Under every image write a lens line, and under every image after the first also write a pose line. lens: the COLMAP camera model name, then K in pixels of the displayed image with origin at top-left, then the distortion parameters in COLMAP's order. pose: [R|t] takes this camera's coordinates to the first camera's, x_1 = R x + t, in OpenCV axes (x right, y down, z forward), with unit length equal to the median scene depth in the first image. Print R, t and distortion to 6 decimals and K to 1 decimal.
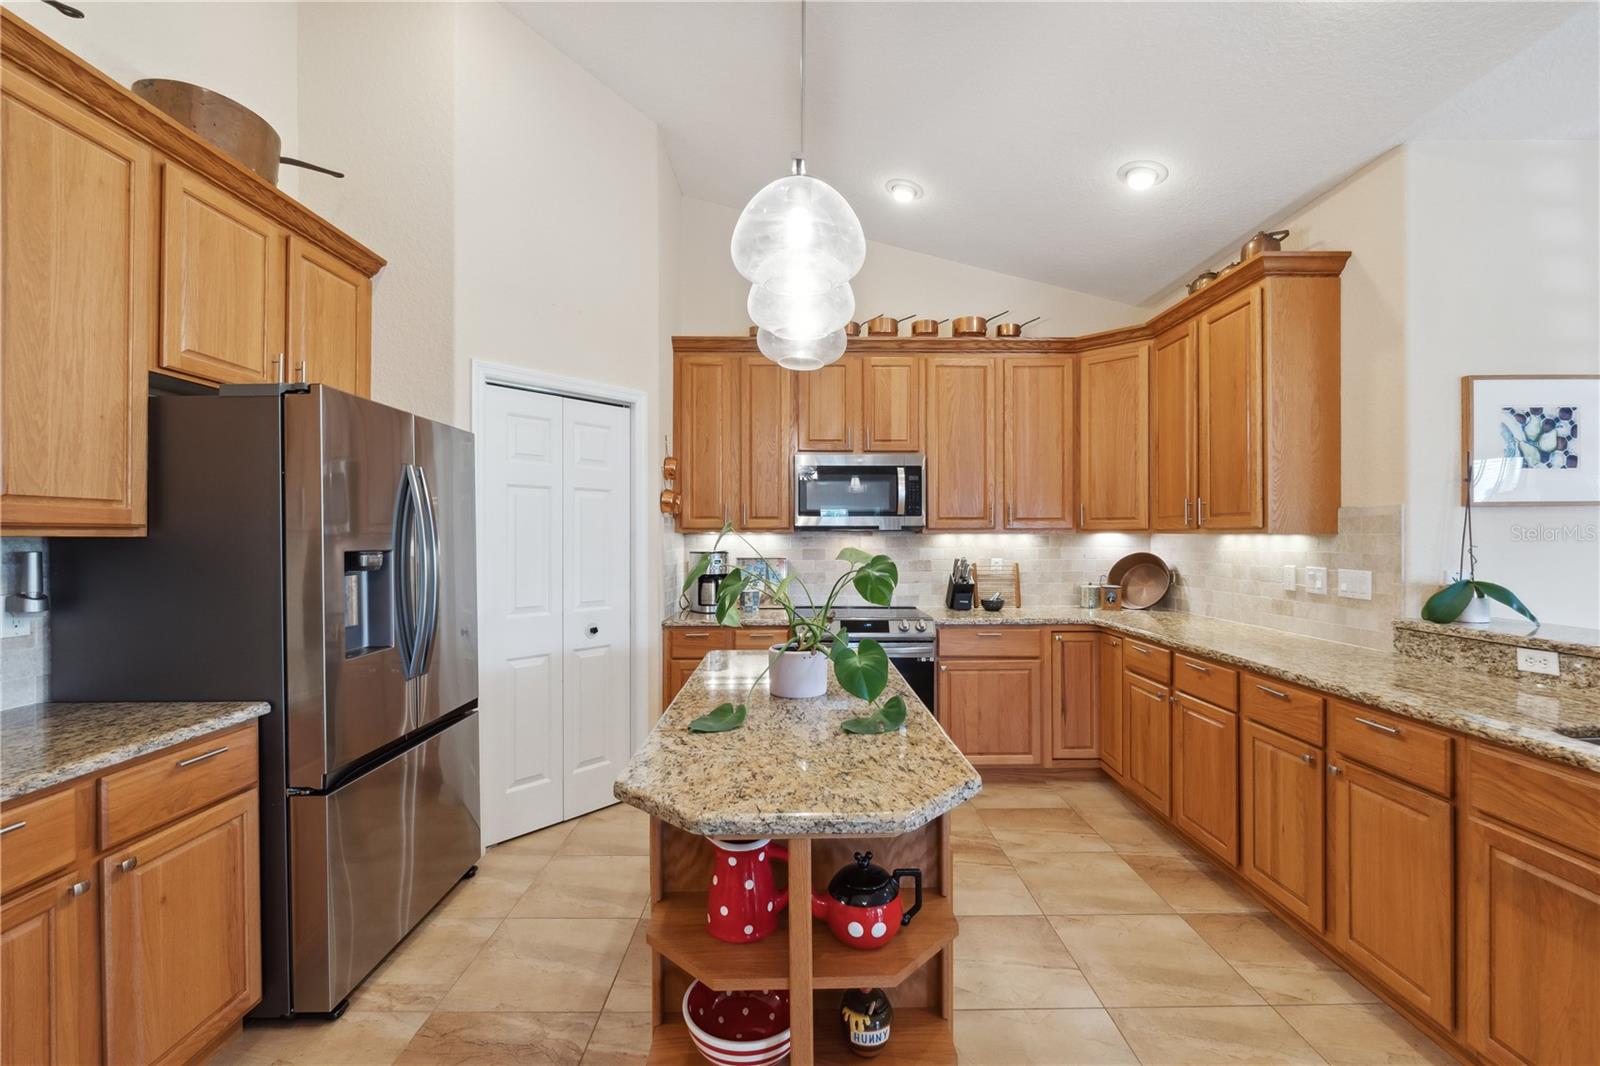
lens RADIAL K [[681.4, 0, 806.0], [0, 681.4, 535.2], [0, 0, 1]] dist [-0.006218, -0.000103]
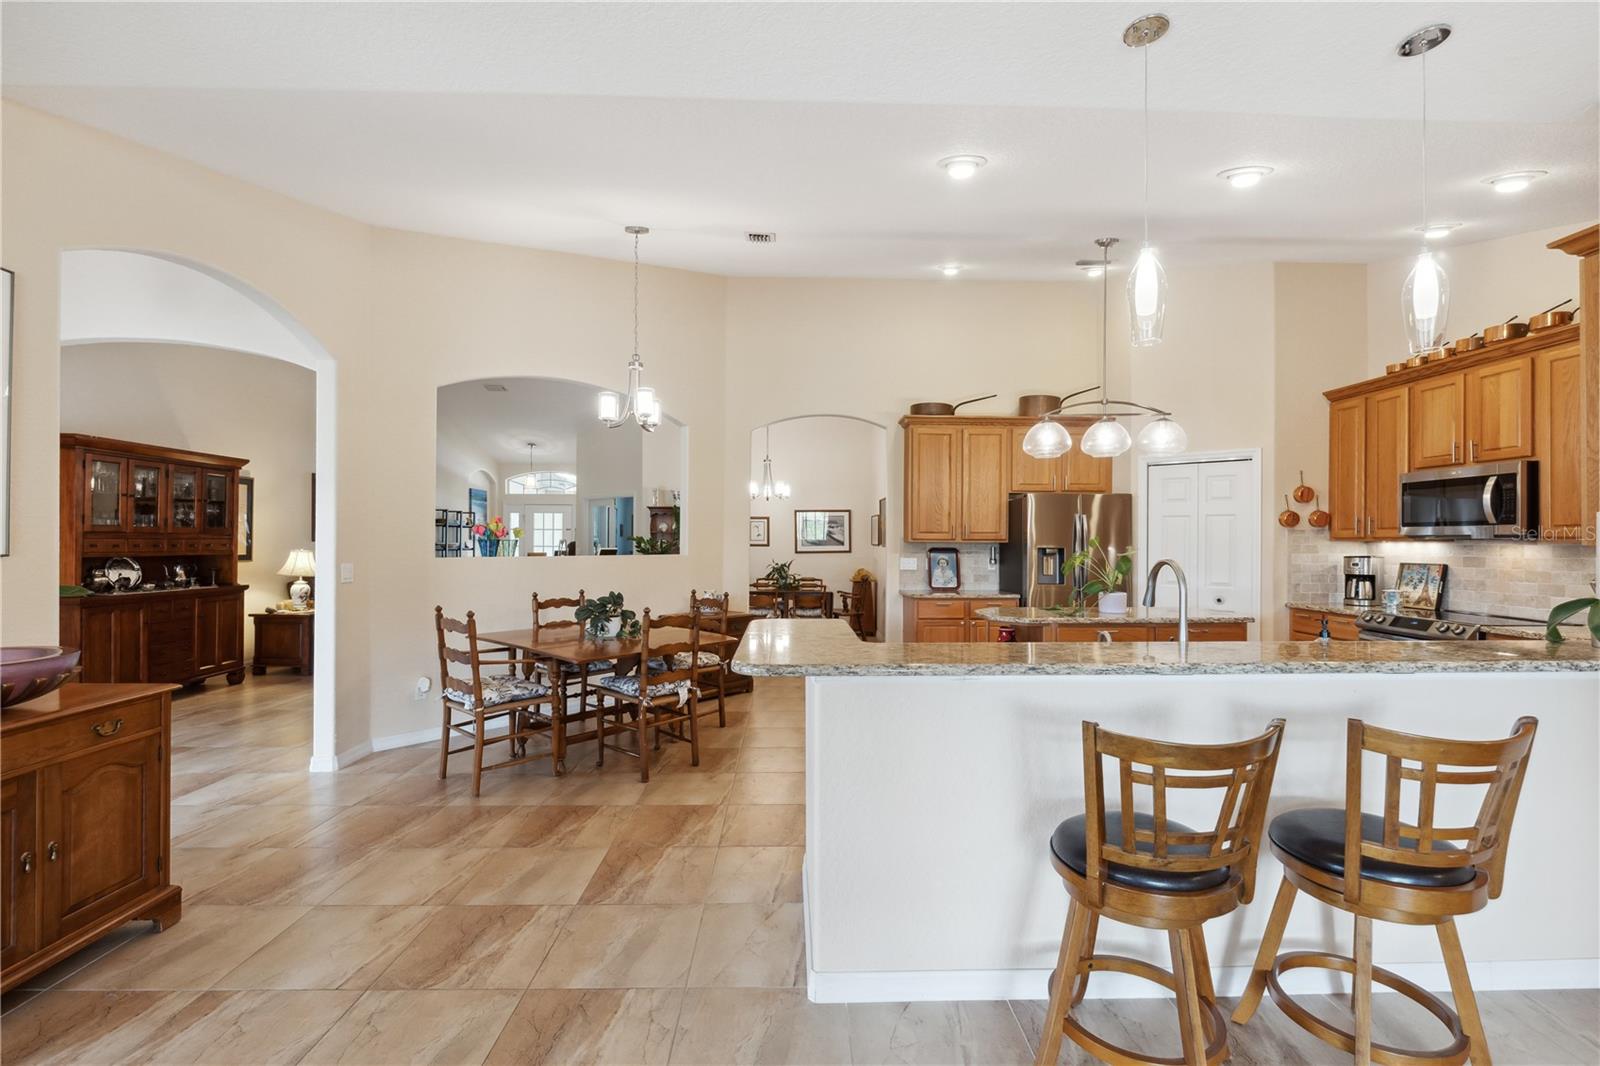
lens RADIAL K [[679.1, 0, 806.3], [0, 679.1, 532.1], [0, 0, 1]] dist [-0.005863, -0.000437]
pose [[0.020544, -0.011258, -0.999726, 1.557825], [-0.001420, 0.999935, -0.011290, -0.006625], [0.999788, 0.001652, 0.020527, -0.045035]]
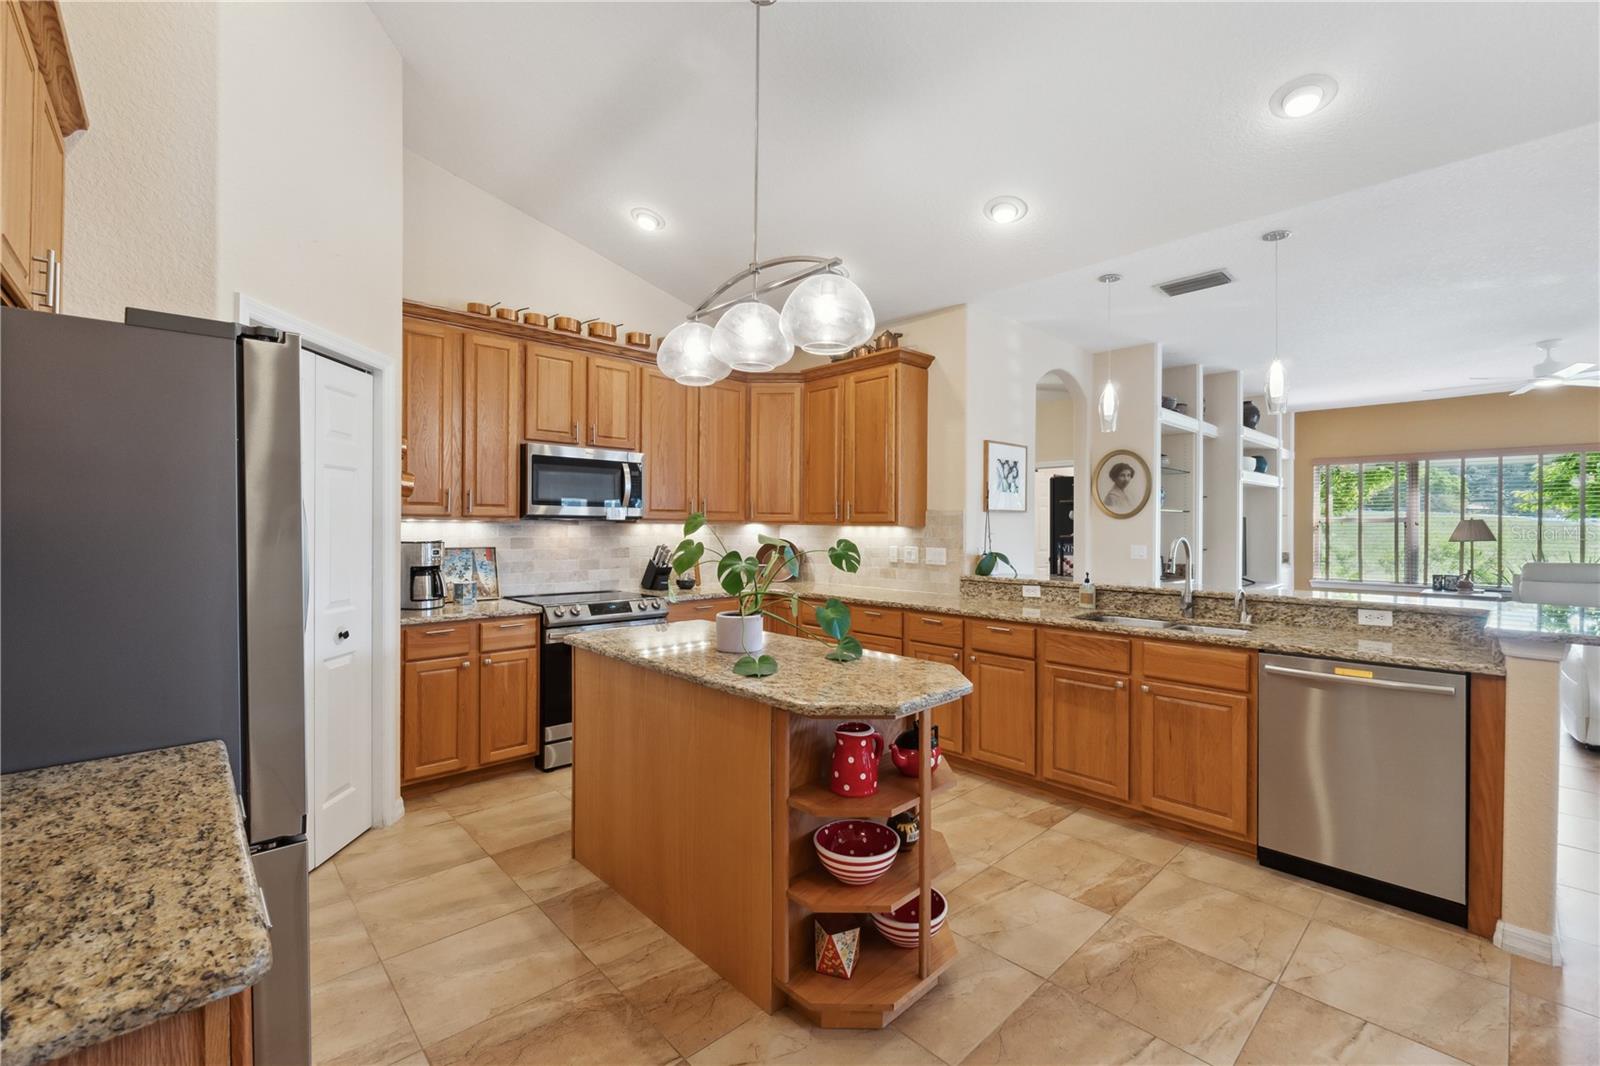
lens RADIAL K [[673.4, 0, 805.1], [0, 673.4, 527.4], [0, 0, 1]] dist [-0.000617, -0.000056]
pose [[0.734140, 0.004940, 0.678980, -0.543465], [-0.007859, 0.999968, 0.001221, 0.001432], [-0.678953, -0.006232, 0.734156, 0.000257]]
